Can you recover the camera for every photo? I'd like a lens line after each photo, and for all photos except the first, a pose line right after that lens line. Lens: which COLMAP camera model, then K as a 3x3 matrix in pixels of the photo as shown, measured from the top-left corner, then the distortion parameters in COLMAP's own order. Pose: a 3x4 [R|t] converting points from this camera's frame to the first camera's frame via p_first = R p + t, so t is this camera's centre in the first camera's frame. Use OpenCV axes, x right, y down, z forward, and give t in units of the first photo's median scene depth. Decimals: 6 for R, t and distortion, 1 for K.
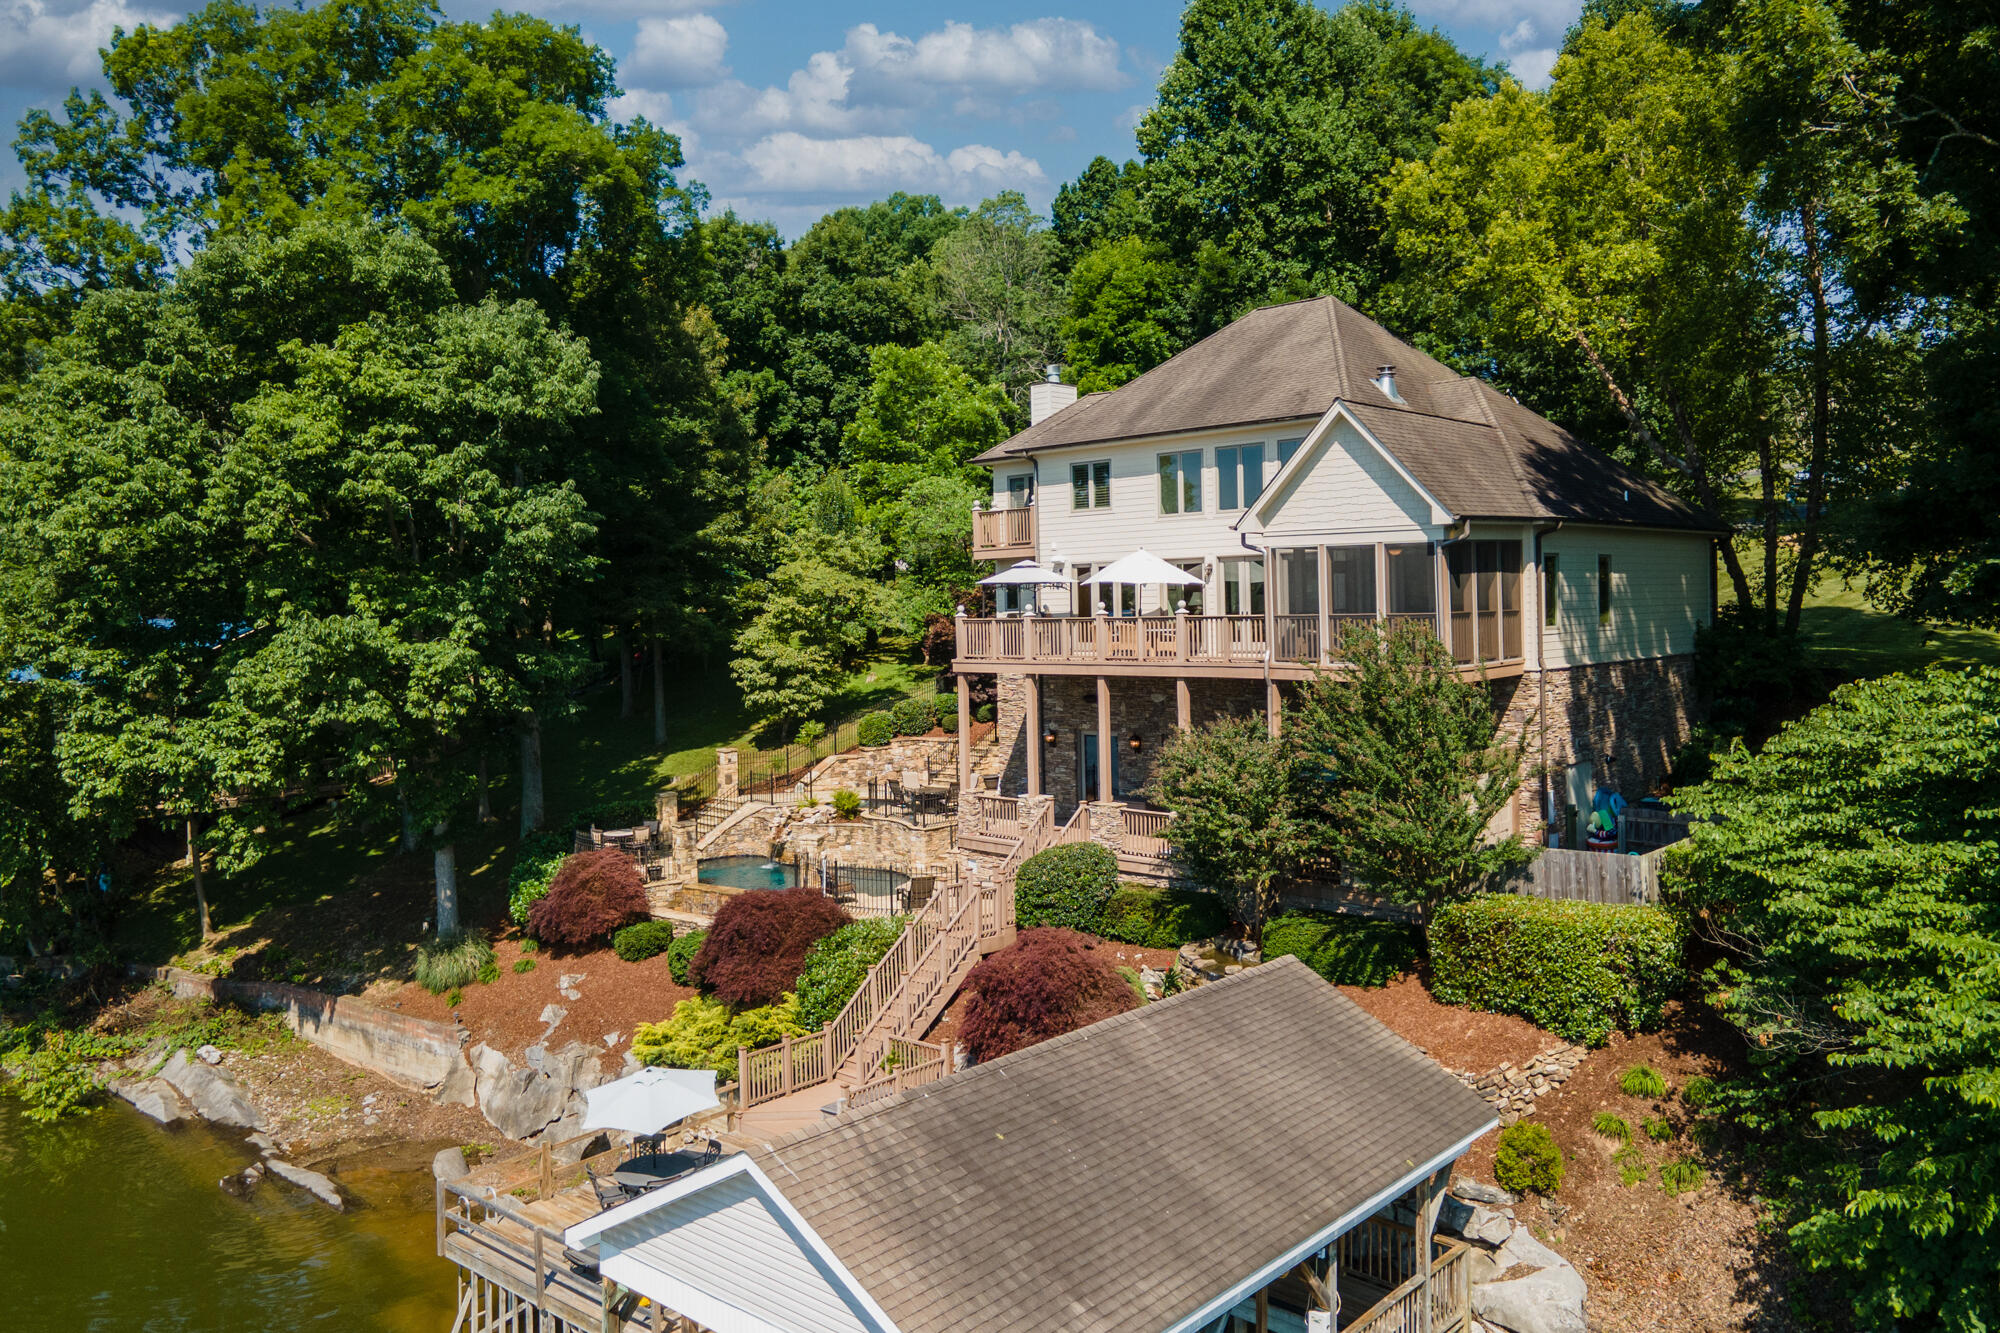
lens RADIAL K [[1419.6, 0, 1007.9], [0, 1419.6, 642.4], [0, 0, 1]] dist [0.004973, -0.000169]
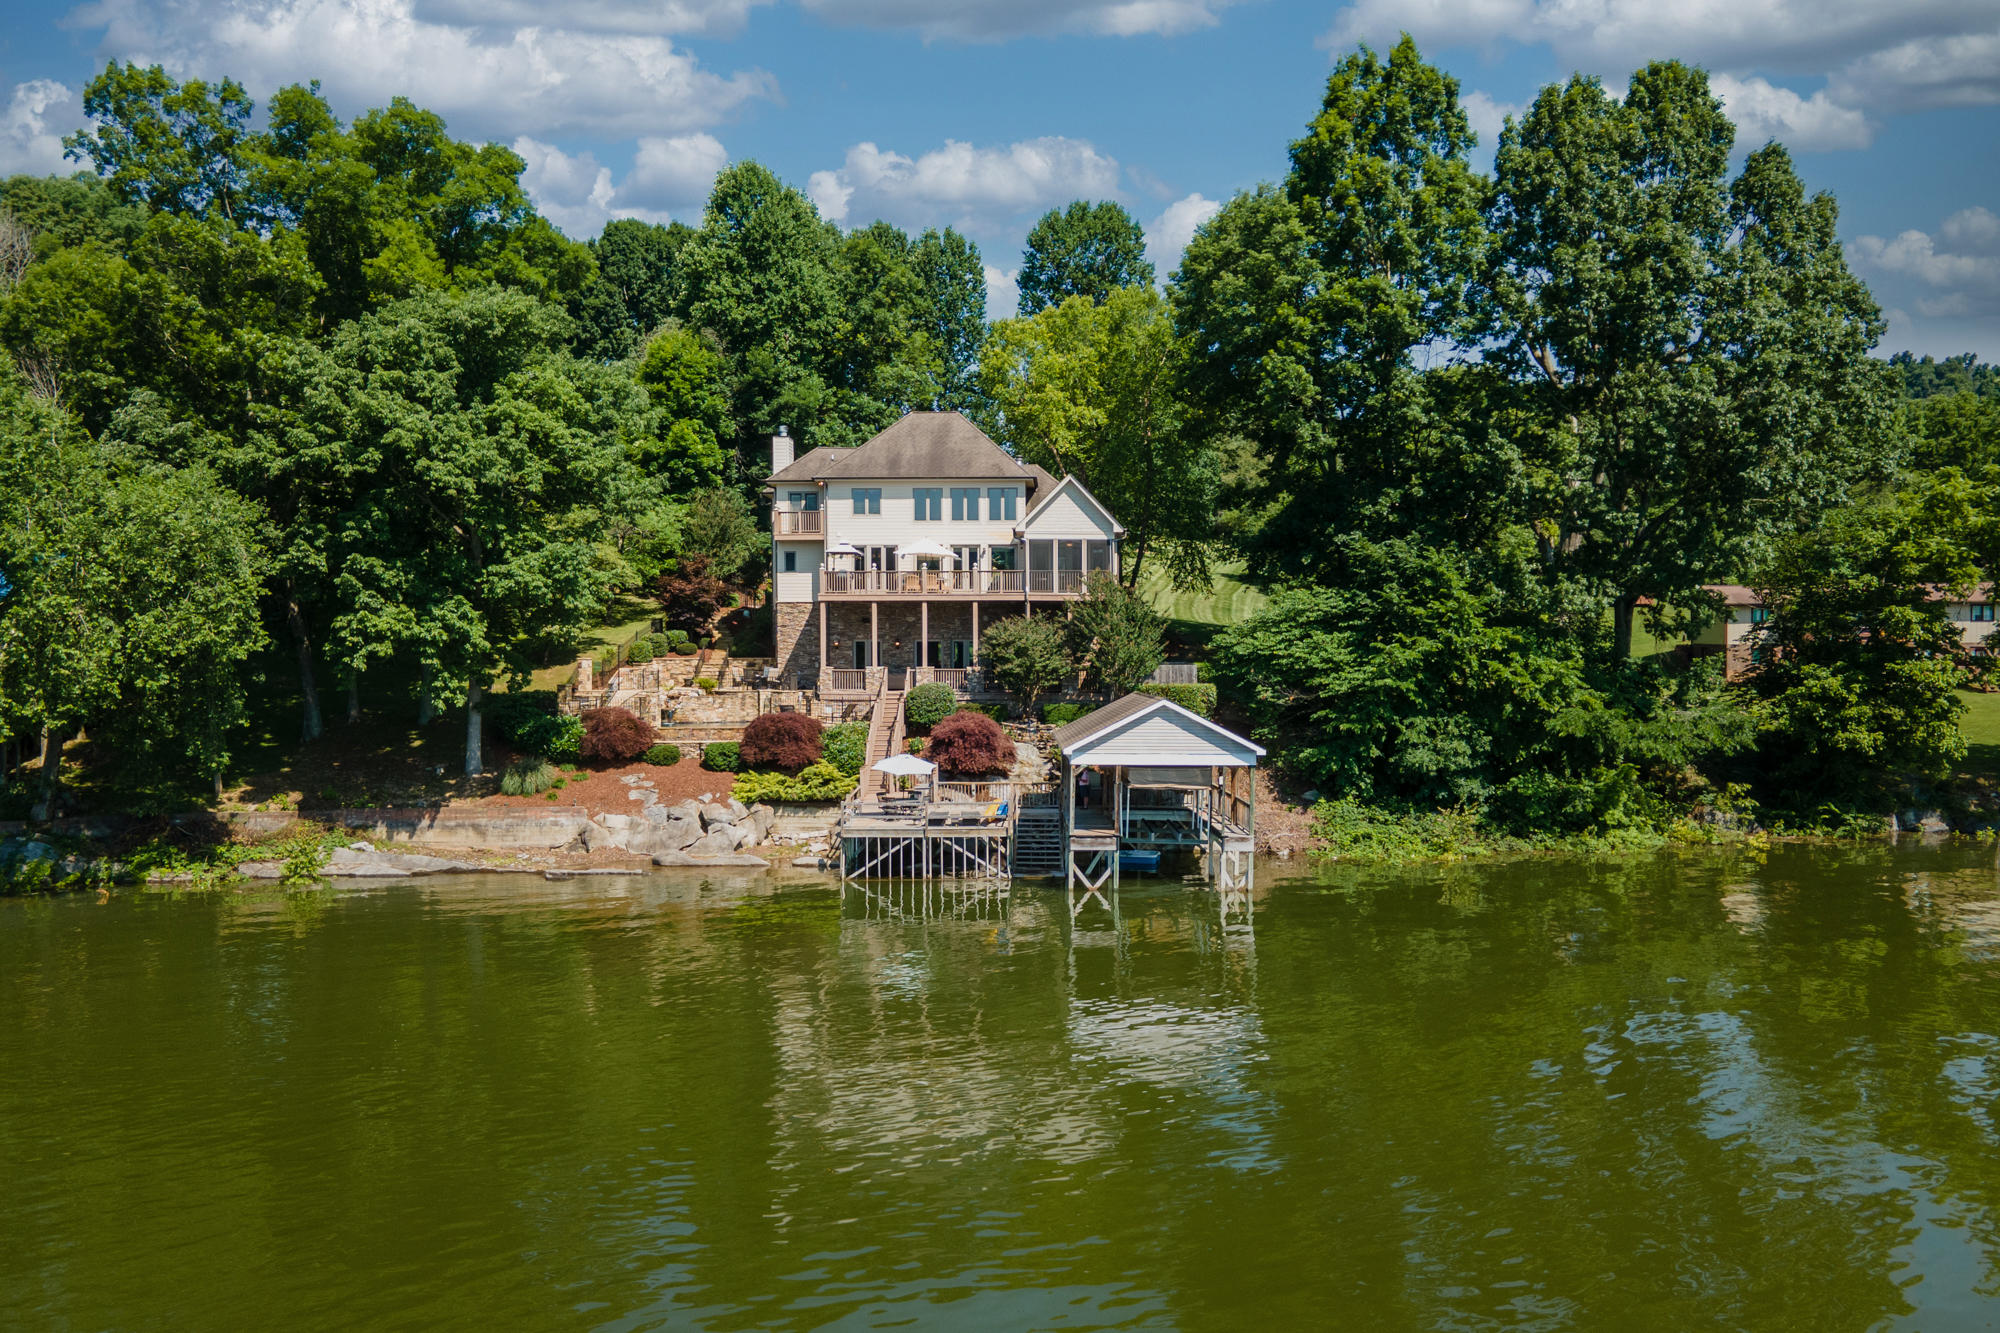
lens RADIAL K [[1419.6, 0, 1007.9], [0, 1419.6, 642.4], [0, 0, 1]] dist [0.004973, -0.000169]
pose [[0.757204, 0.022376, 0.652796, -1.001917], [0.000027, 0.999412, -0.034287, 0.132555], [-0.653179, 0.025980, 0.756758, -0.485175]]
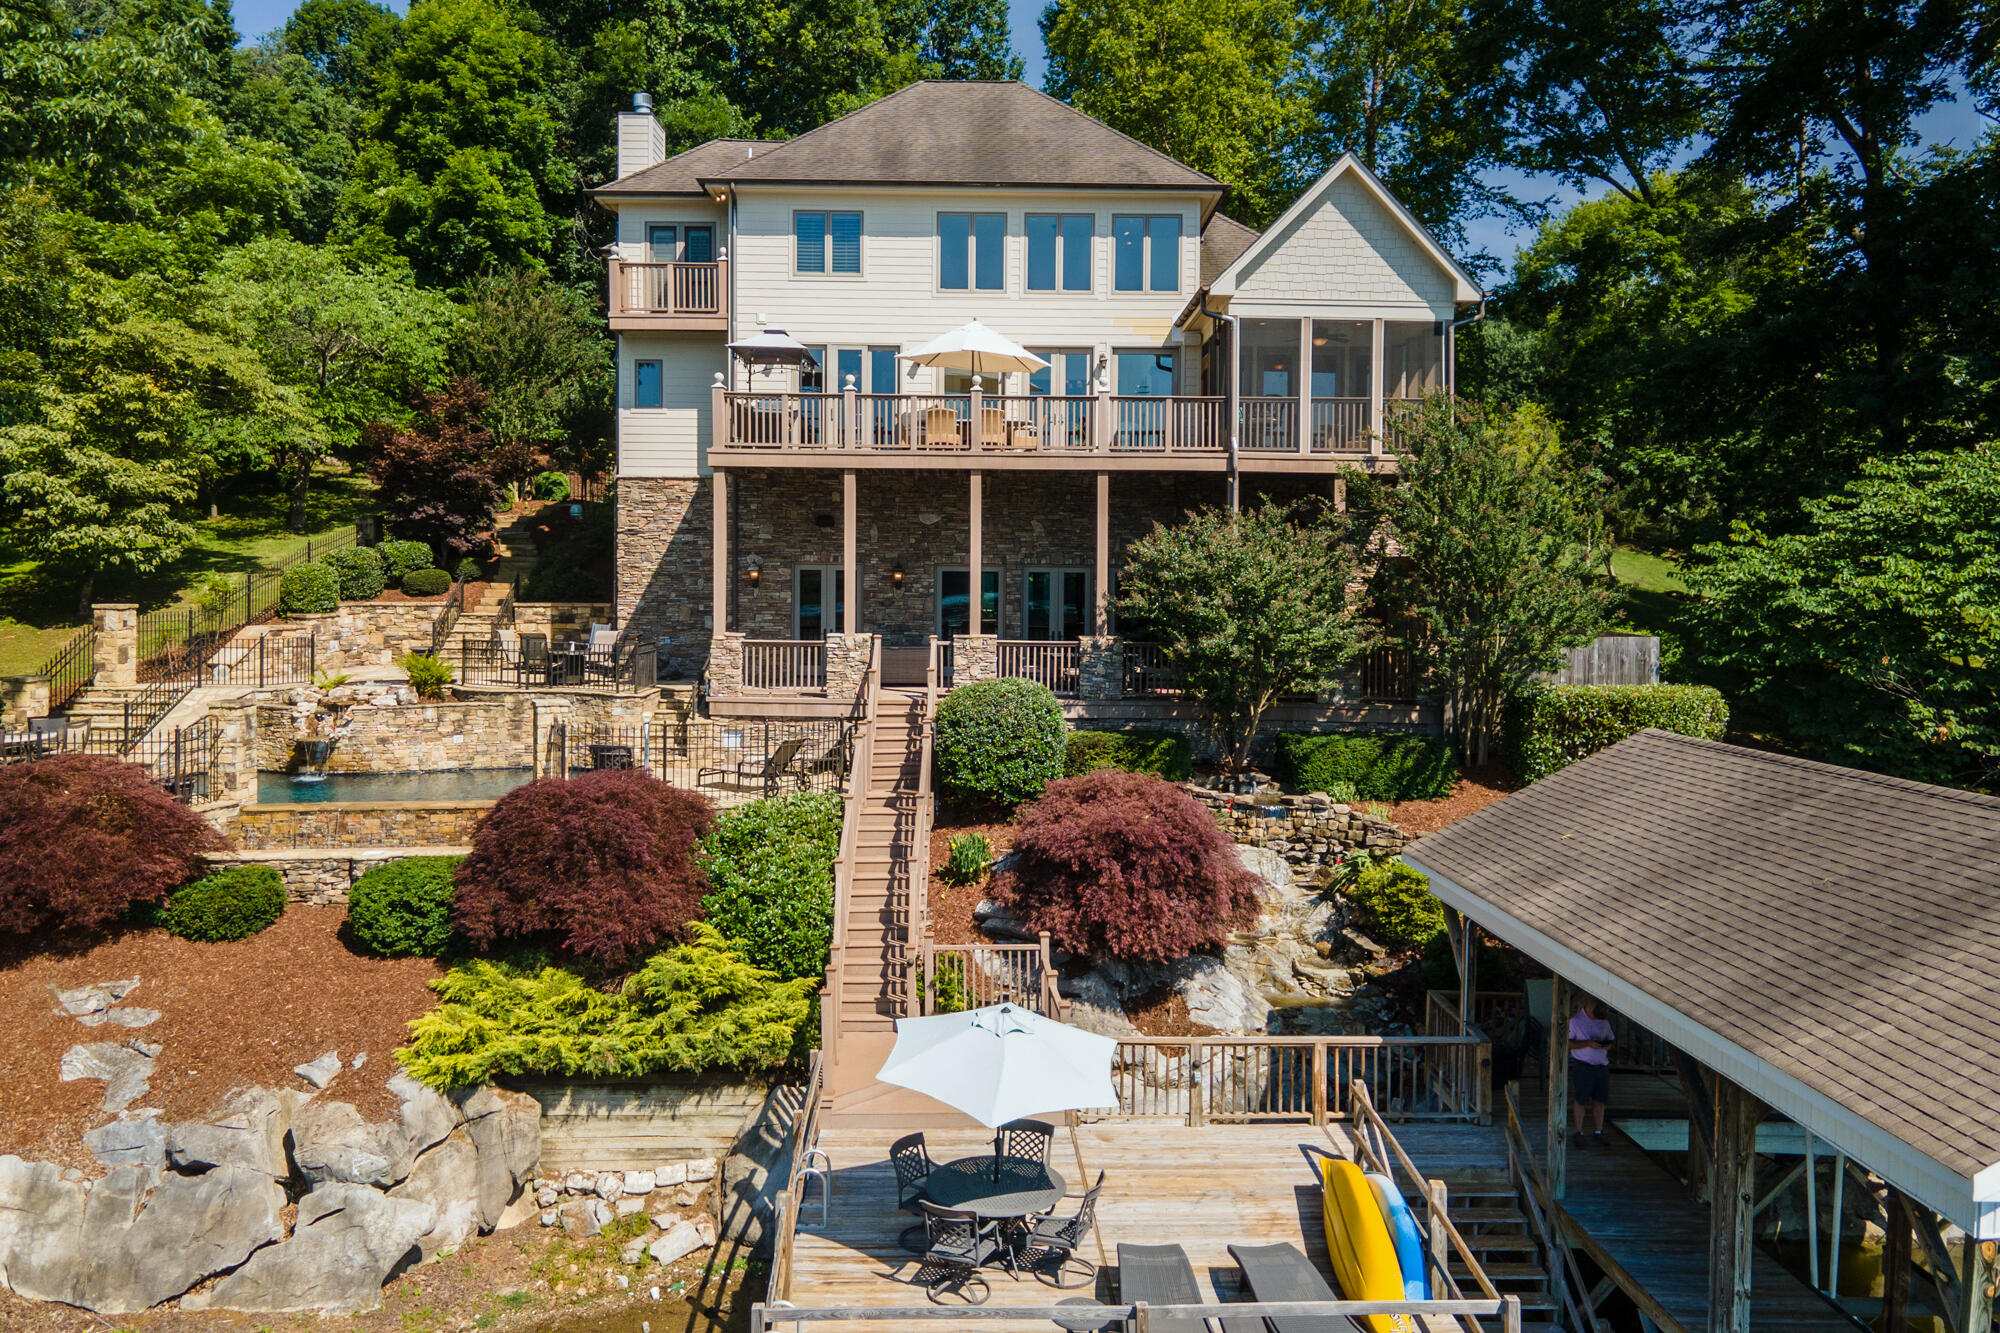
lens RADIAL K [[1462.1, 0, 1005.7], [0, 1462.1, 582.9], [0, 0, 1]] dist [0.003090, 0.003200]
pose [[0.727839, 0.023453, 0.685347, -0.420152], [-0.008753, 0.999651, -0.024912, 0.094916], [-0.685692, 0.012133, 0.727790, 0.371093]]
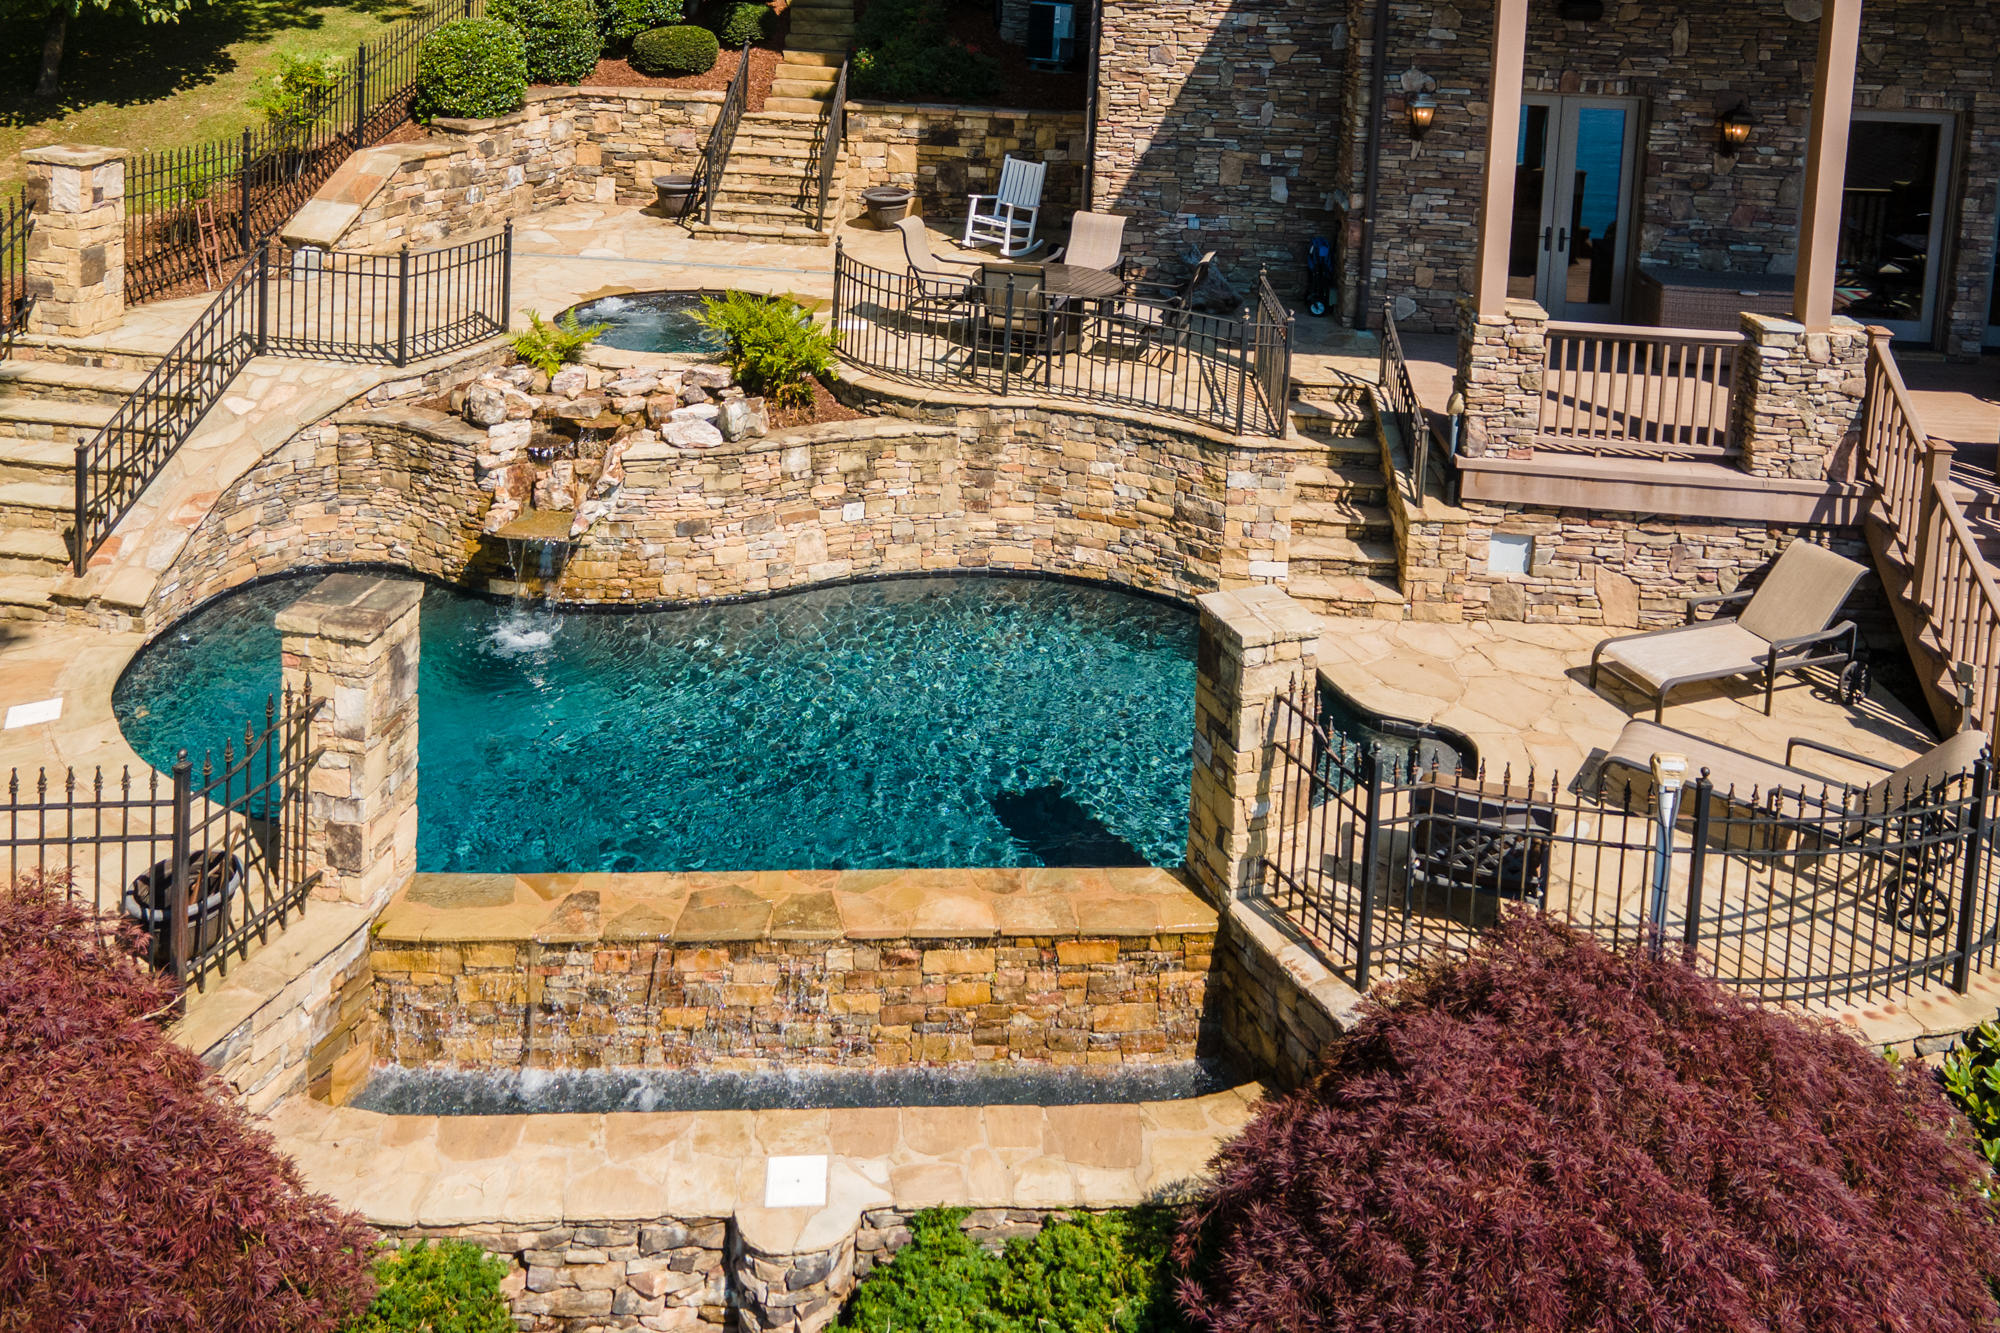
lens RADIAL K [[1527.6, 0, 1046.6], [0, 1527.6, 62.8], [0, 0, 1]] dist [0.027210, -0.004843]
pose [[0.752357, -0.000825, 0.658755, -0.303369], [-0.052157, 0.996785, 0.060815, 0.039937], [-0.656688, -0.080113, 0.749895, 0.818503]]
